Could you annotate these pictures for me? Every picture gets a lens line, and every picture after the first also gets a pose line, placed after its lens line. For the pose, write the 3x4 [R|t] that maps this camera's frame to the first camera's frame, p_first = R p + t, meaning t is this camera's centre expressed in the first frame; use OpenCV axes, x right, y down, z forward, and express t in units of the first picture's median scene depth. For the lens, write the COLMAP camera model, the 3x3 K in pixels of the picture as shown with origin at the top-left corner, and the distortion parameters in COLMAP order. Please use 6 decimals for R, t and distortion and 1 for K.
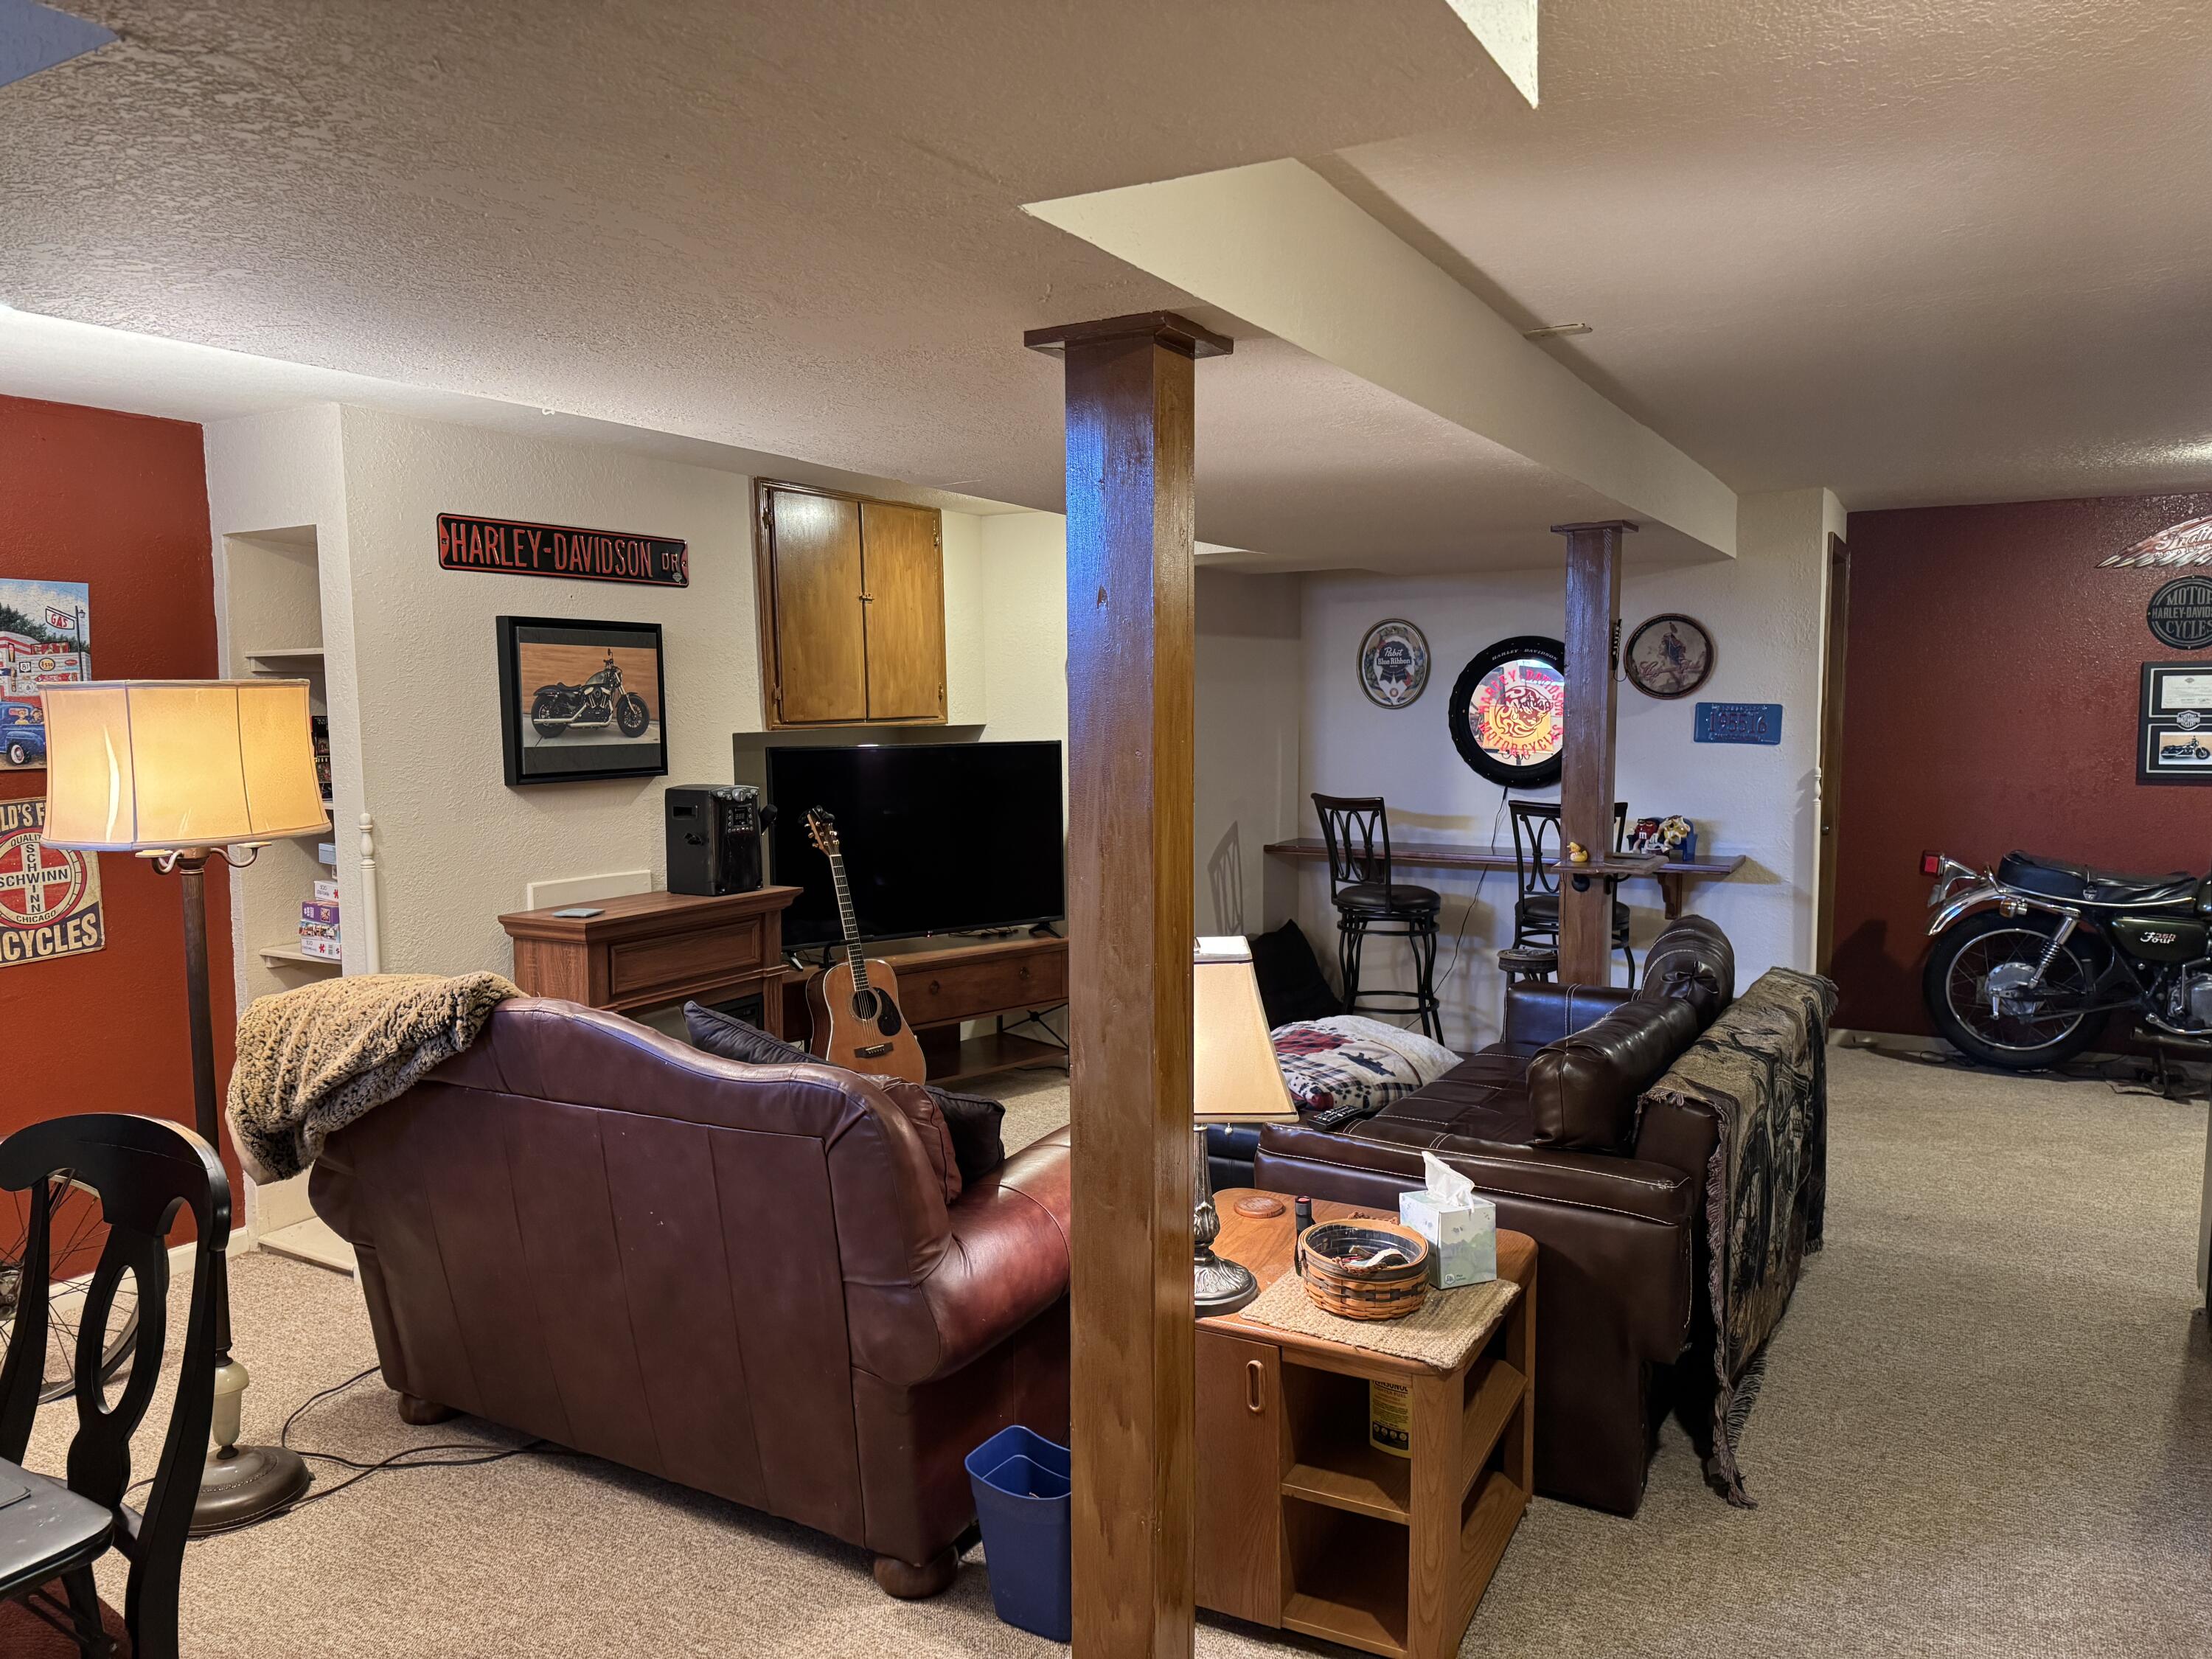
lens RADIAL K [[1555.3, 0, 1091.6], [0, 1555.3, 837.4], [0, 0, 1]] dist [0.051028, -0.065810]
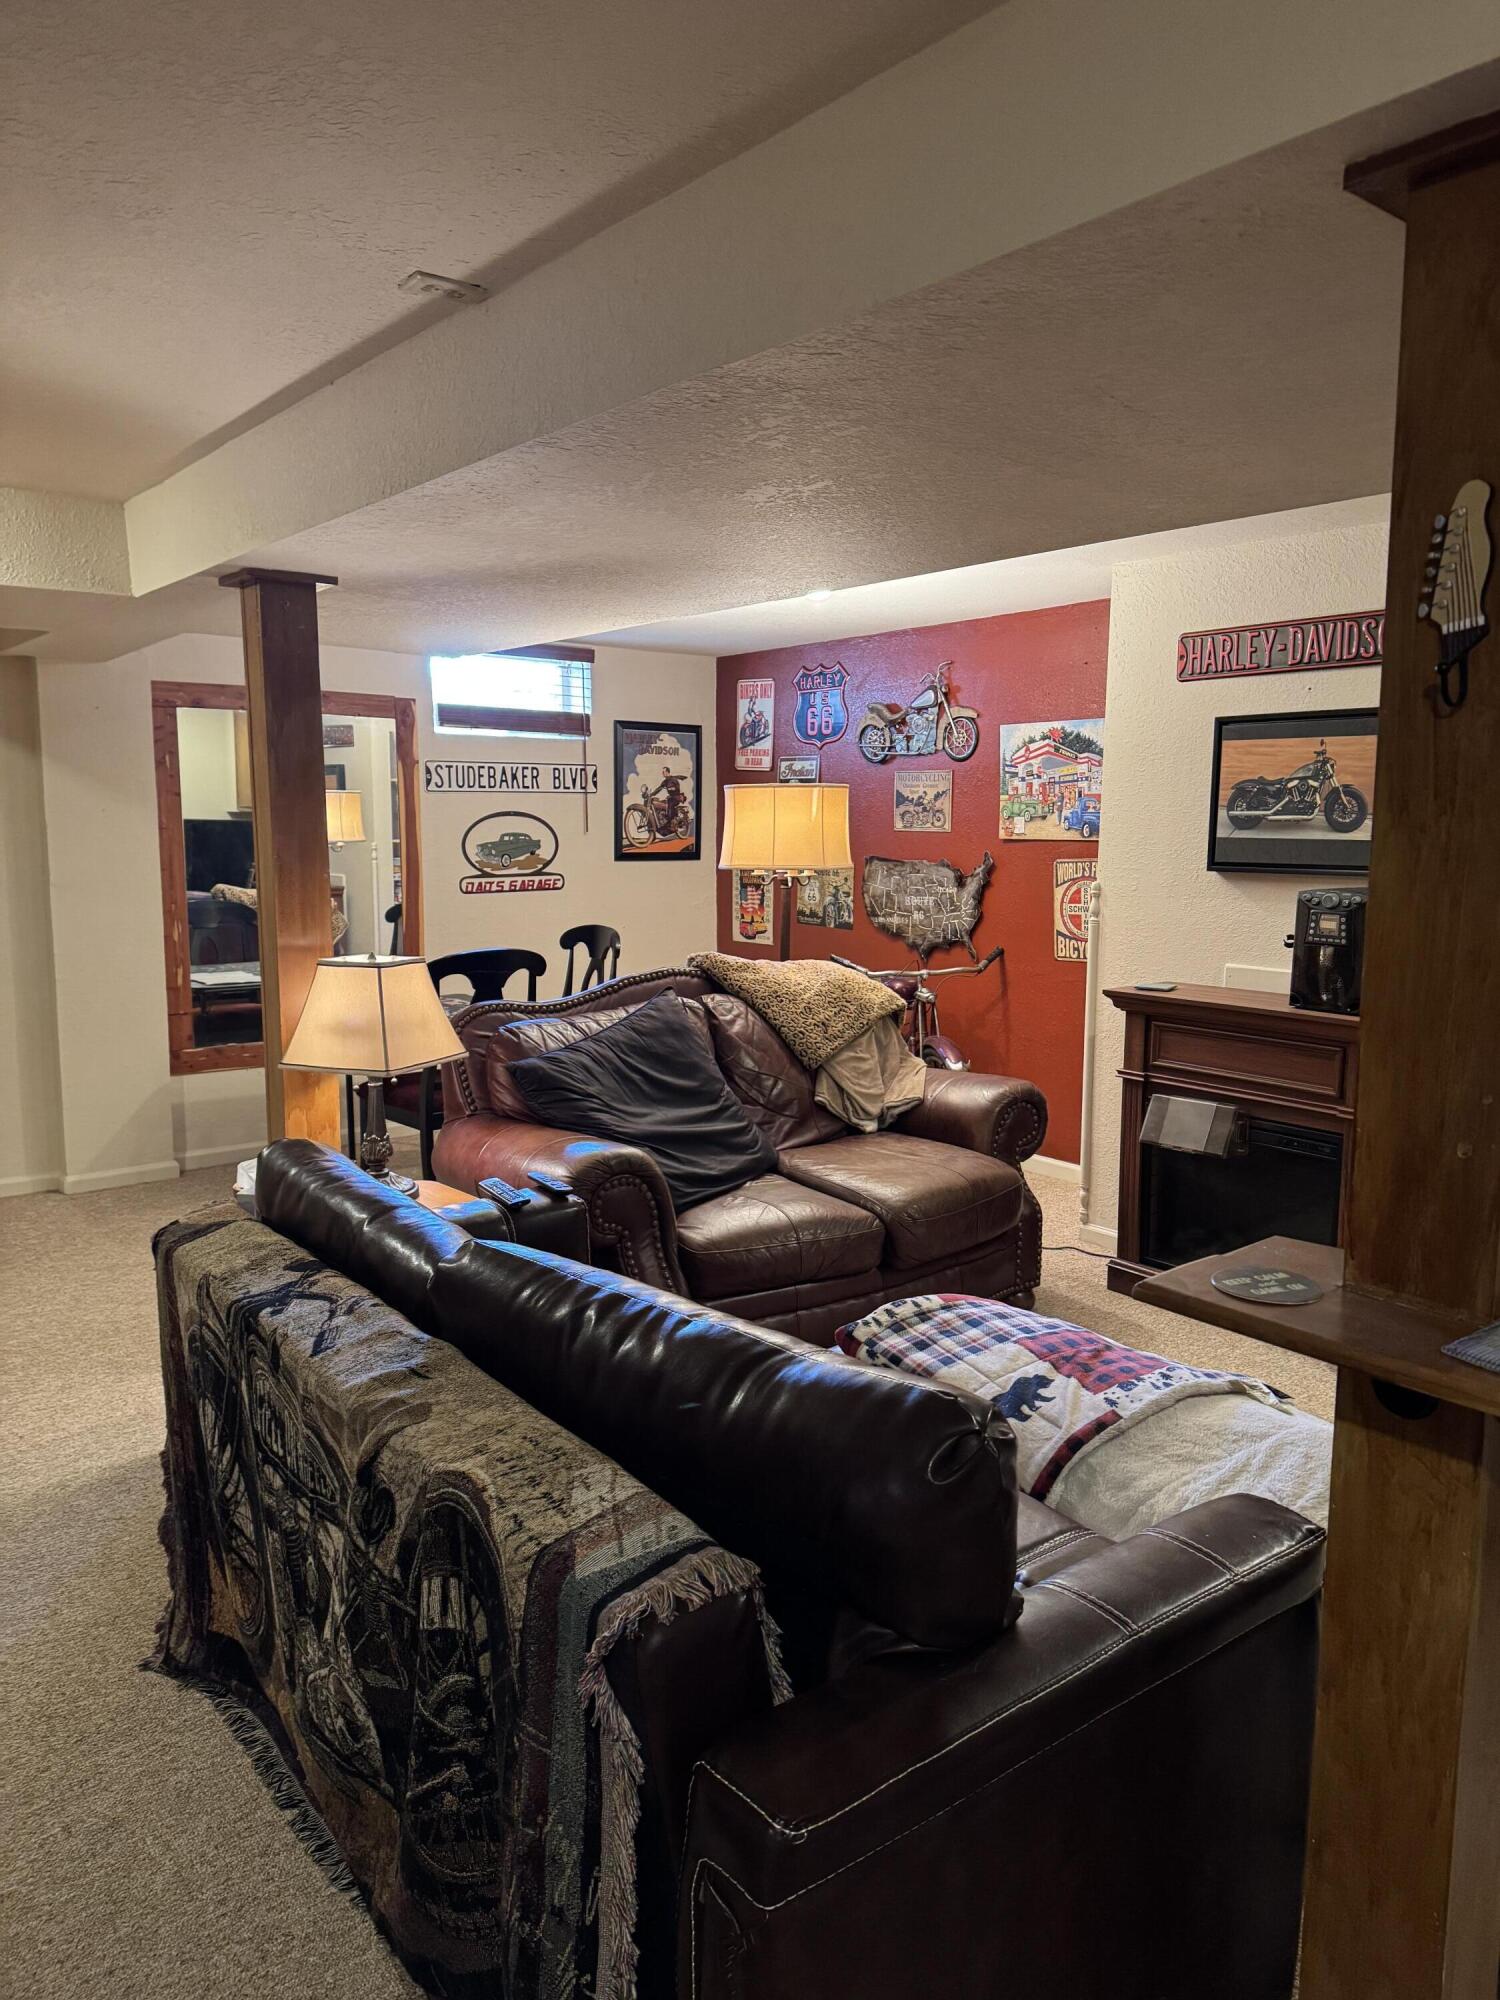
lens RADIAL K [[1406.3, 0, 754.9], [0, 1406.3, 985.9], [0, 0, 1]] dist [0.051028, -0.065810]
pose [[-0.377593, 0.123277, -0.917729, 0.633377], [-0.075757, 0.983663, 0.163304, -0.086483], [0.922867, 0.131186, -0.362085, 1.003304]]
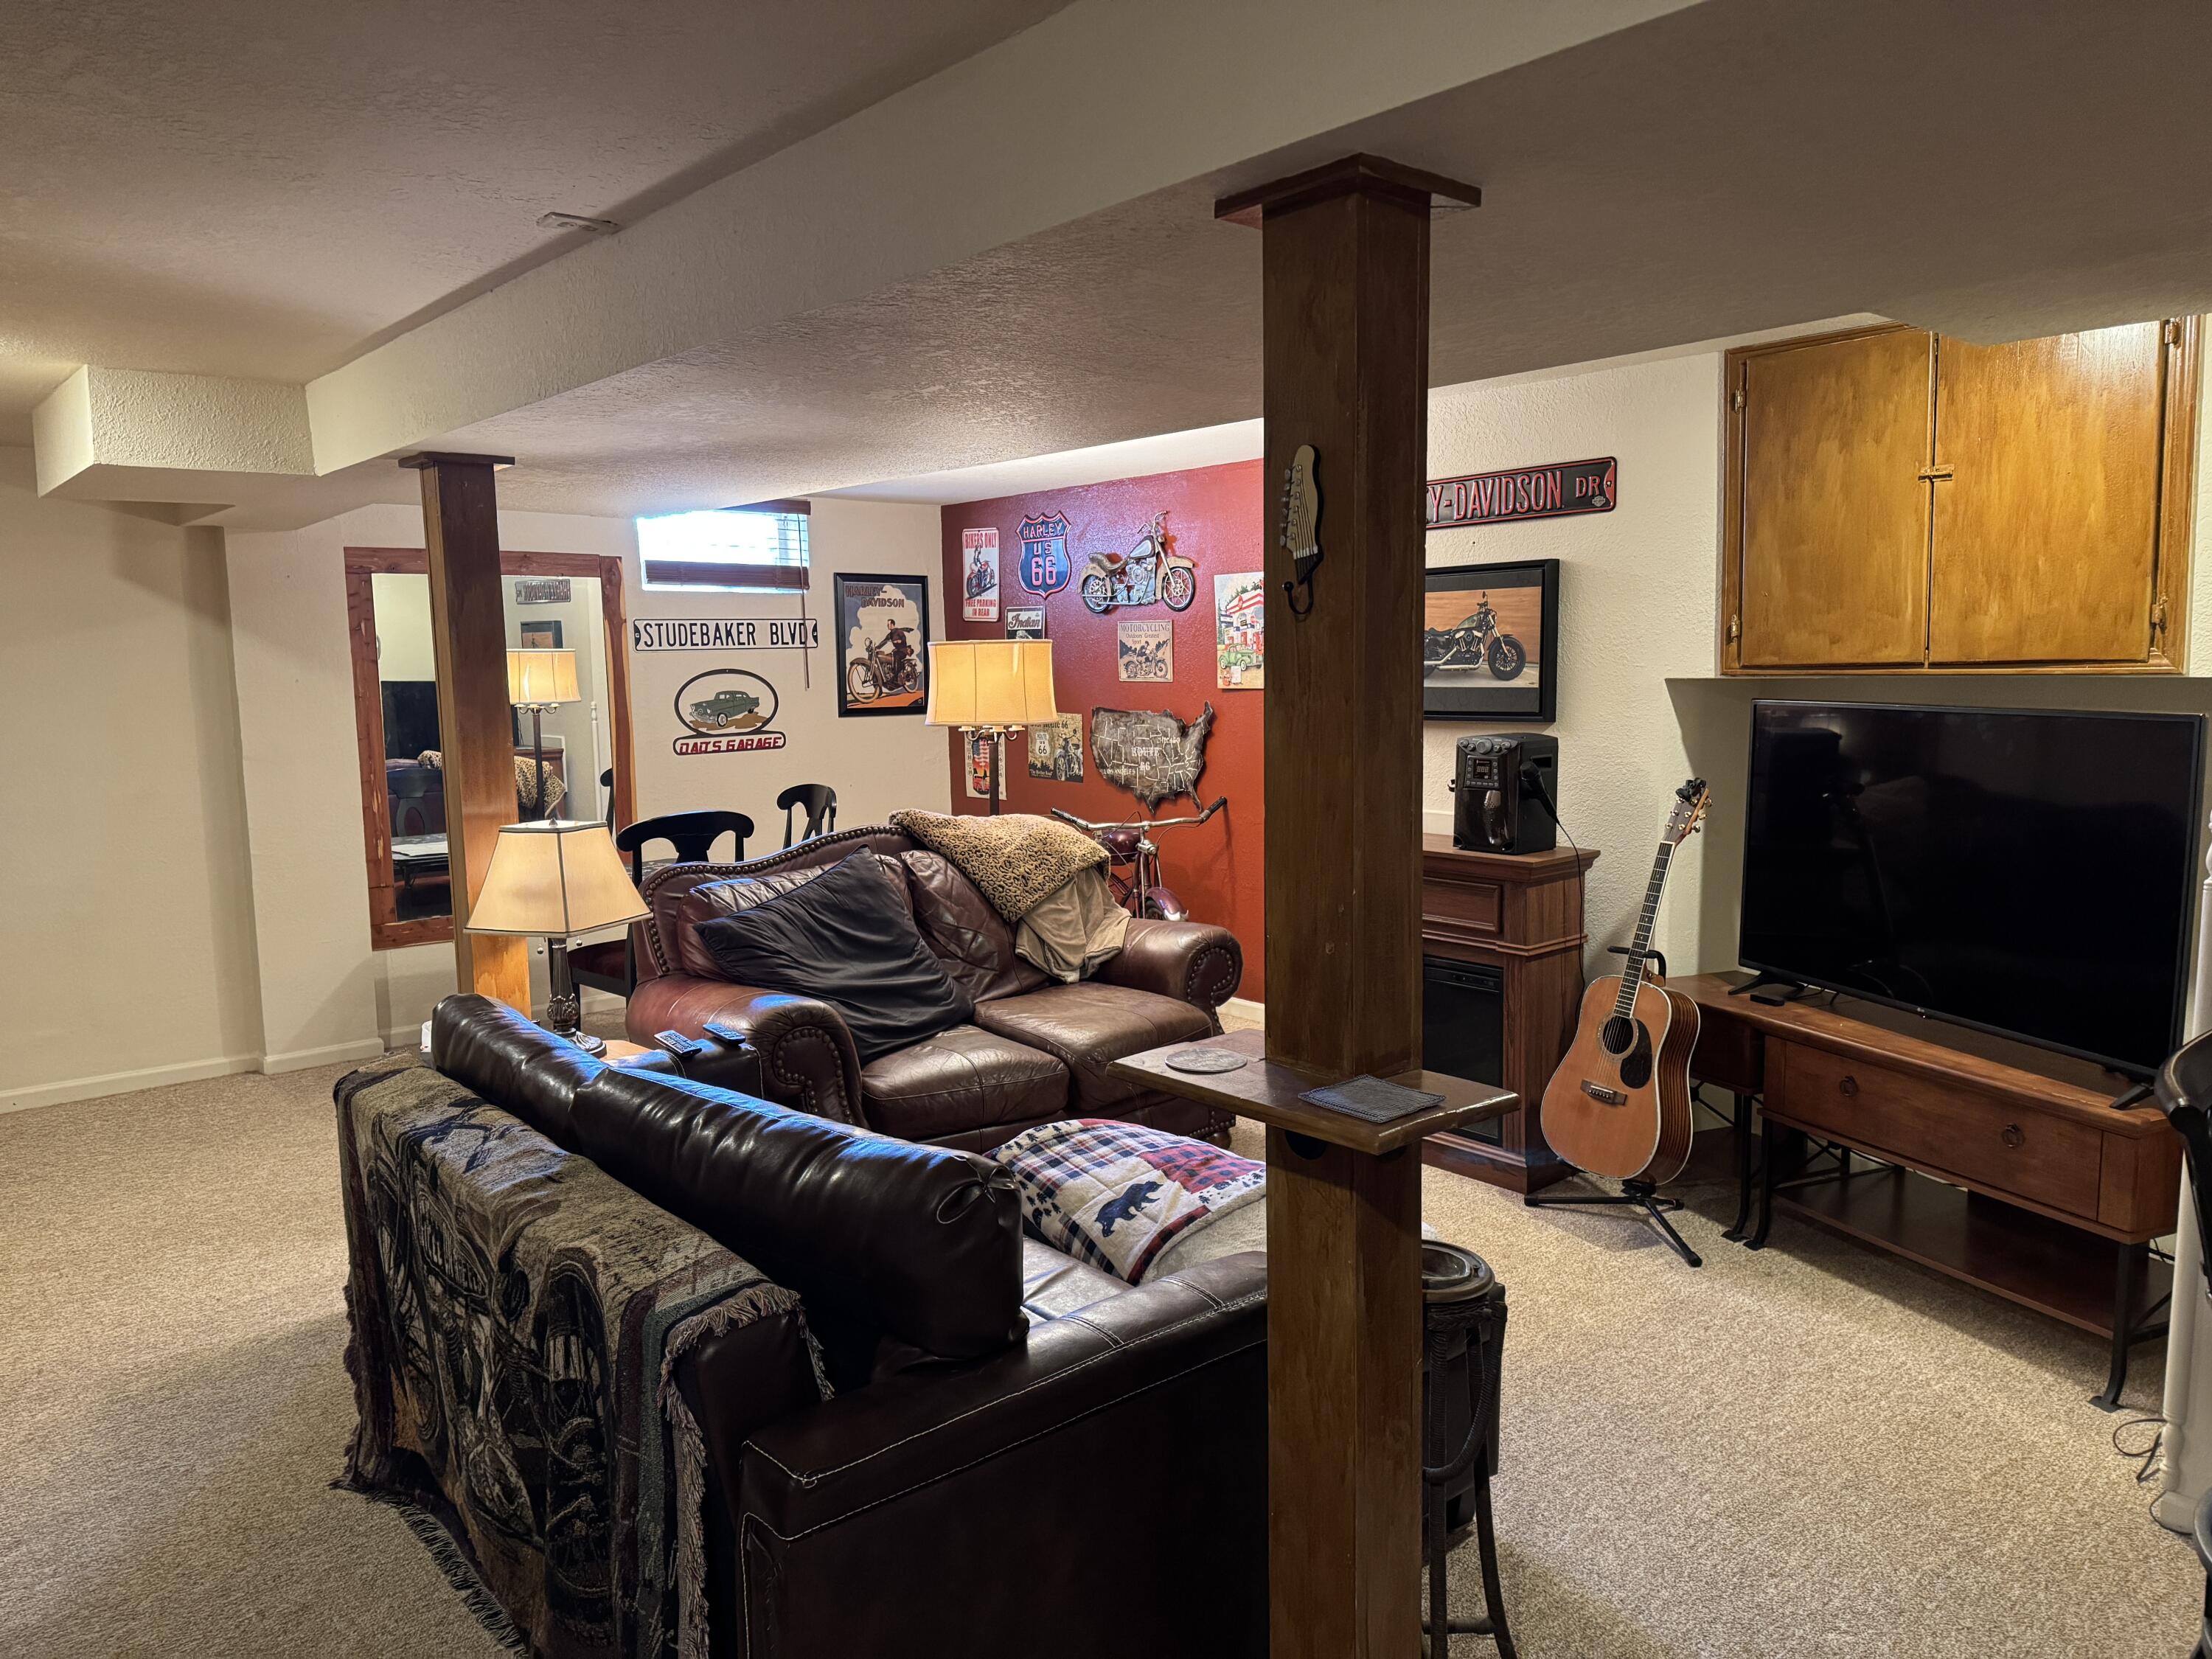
lens RADIAL K [[1555.3, 0, 1123.6], [0, 1555.3, 824.9], [0, 0, 1]] dist [0.051028, -0.065810]
pose [[-0.334221, 0.122197, -0.934540, 0.717012], [-0.056496, 0.987179, 0.149285, -0.108009], [0.940800, 0.102692, -0.323032, 1.110406]]
